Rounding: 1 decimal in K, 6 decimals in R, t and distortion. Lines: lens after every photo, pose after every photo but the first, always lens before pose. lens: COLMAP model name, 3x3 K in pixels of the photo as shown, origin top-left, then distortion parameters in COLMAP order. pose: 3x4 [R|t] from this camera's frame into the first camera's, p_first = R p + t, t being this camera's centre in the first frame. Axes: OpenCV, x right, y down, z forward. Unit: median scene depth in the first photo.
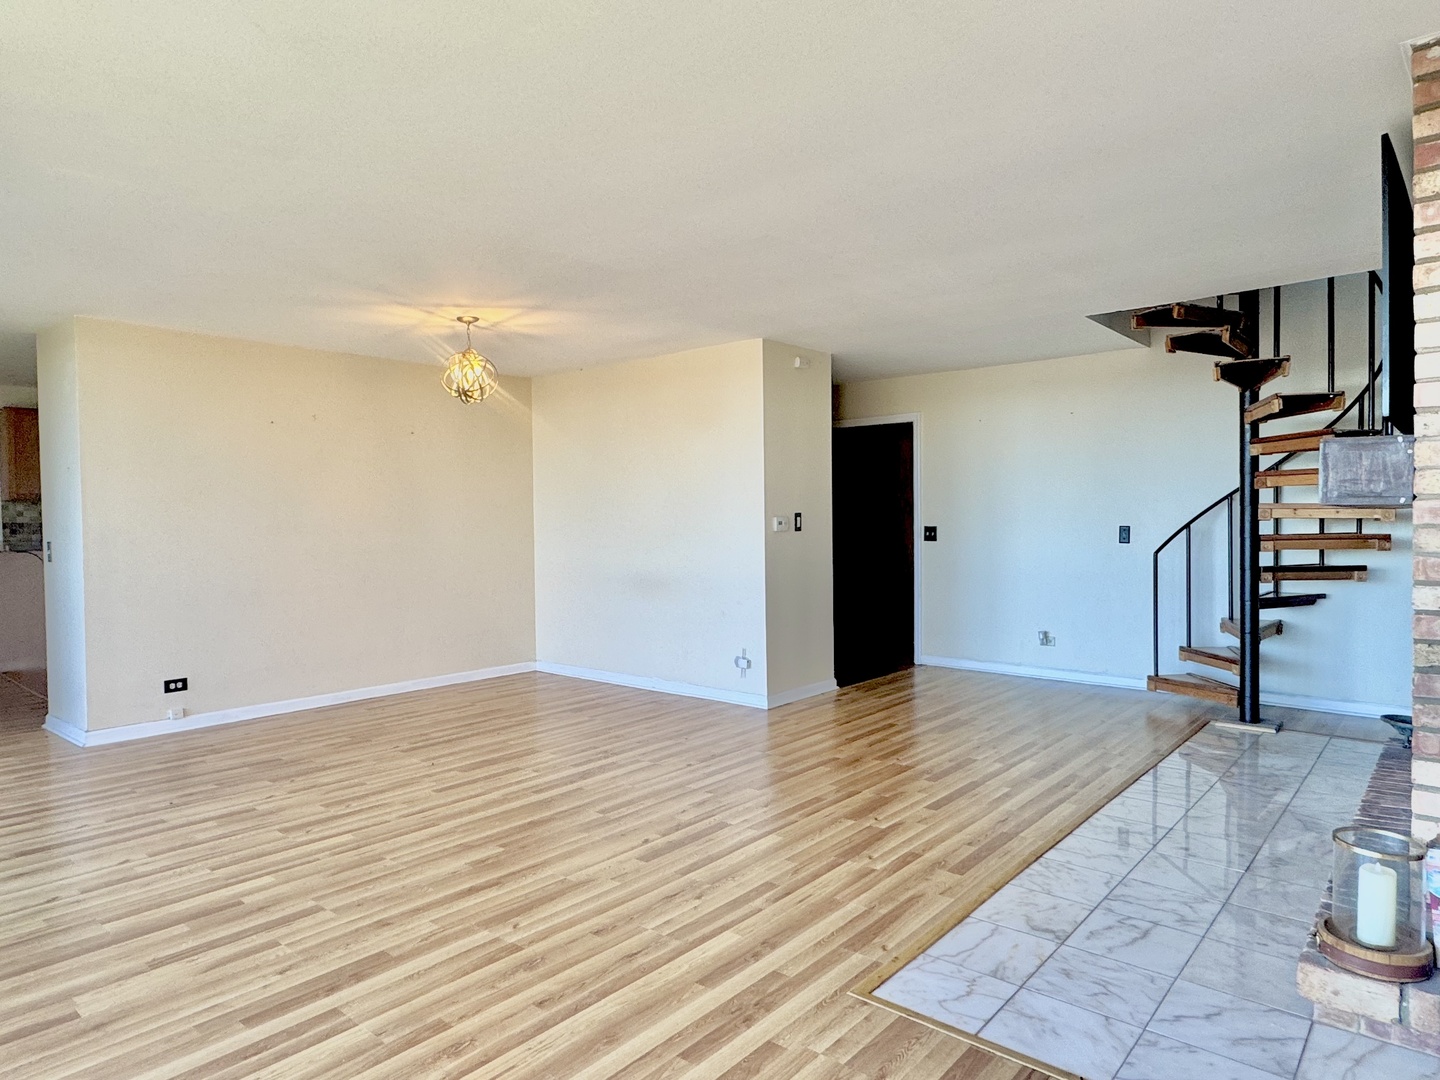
lens RADIAL K [[886.3, 0, 719.7], [0, 886.3, 537.6], [0, 0, 1]] dist [-0.002587, 0.002364]
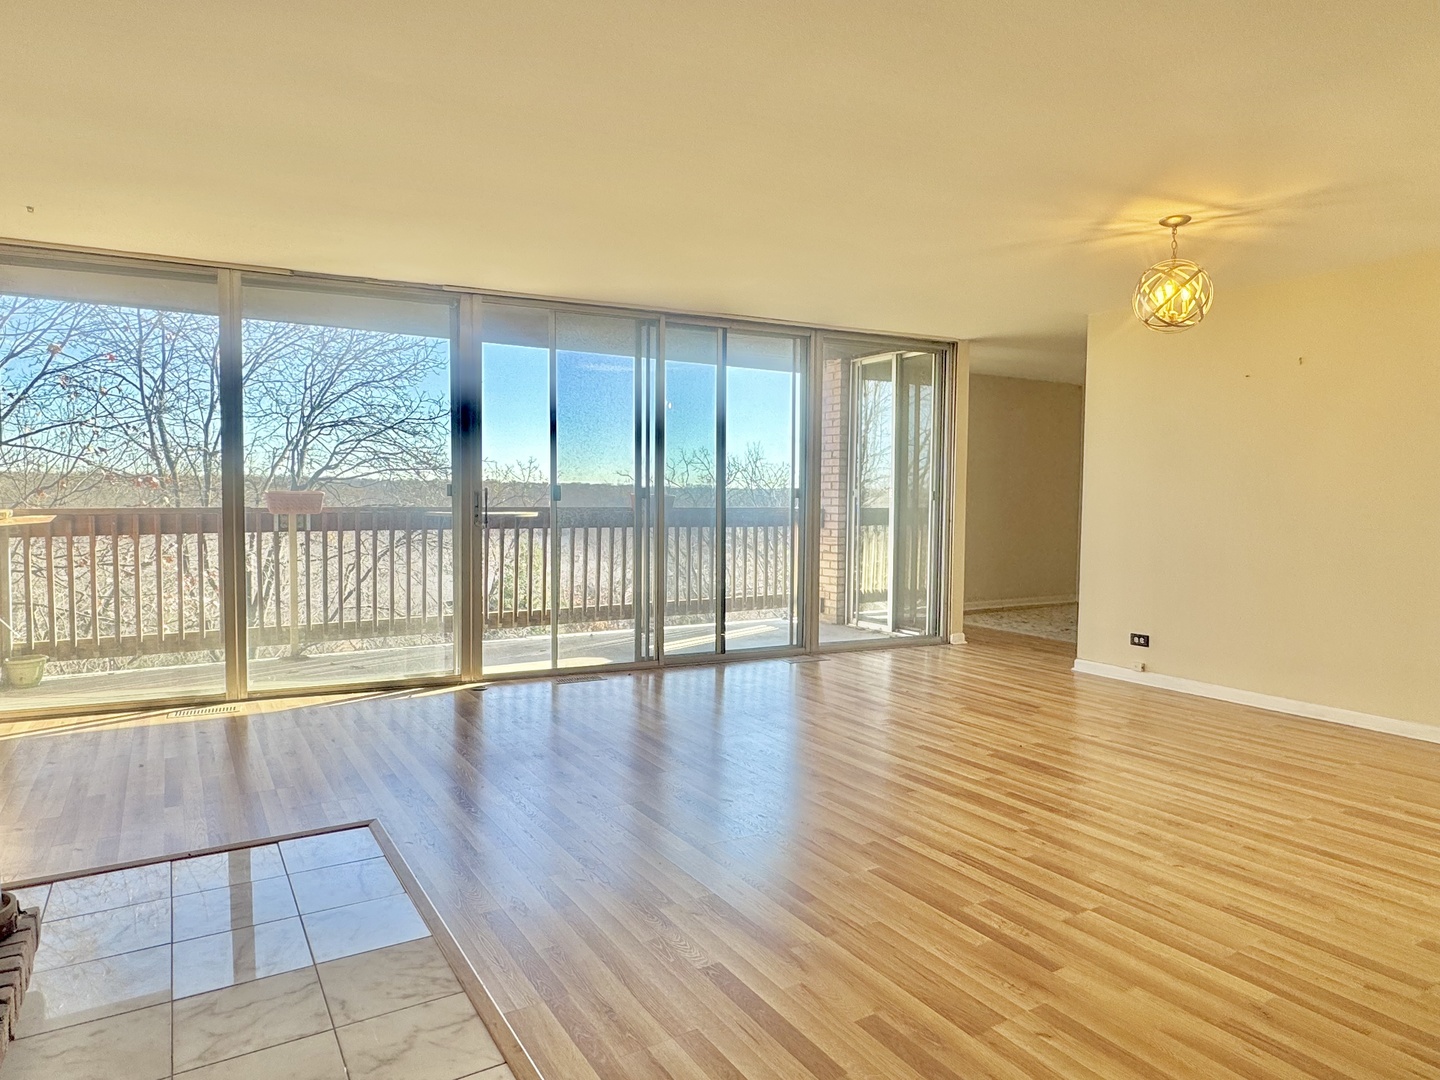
lens RADIAL K [[885.9, 0, 711.9], [0, 885.9, 539.8], [0, 0, 1]] dist [-0.001473, -0.000333]
pose [[-0.309916, 0.056622, -0.949076, 0.776111], [-0.030446, 0.997122, 0.069430, -0.017755], [0.950276, 0.050413, -0.307300, 1.162339]]
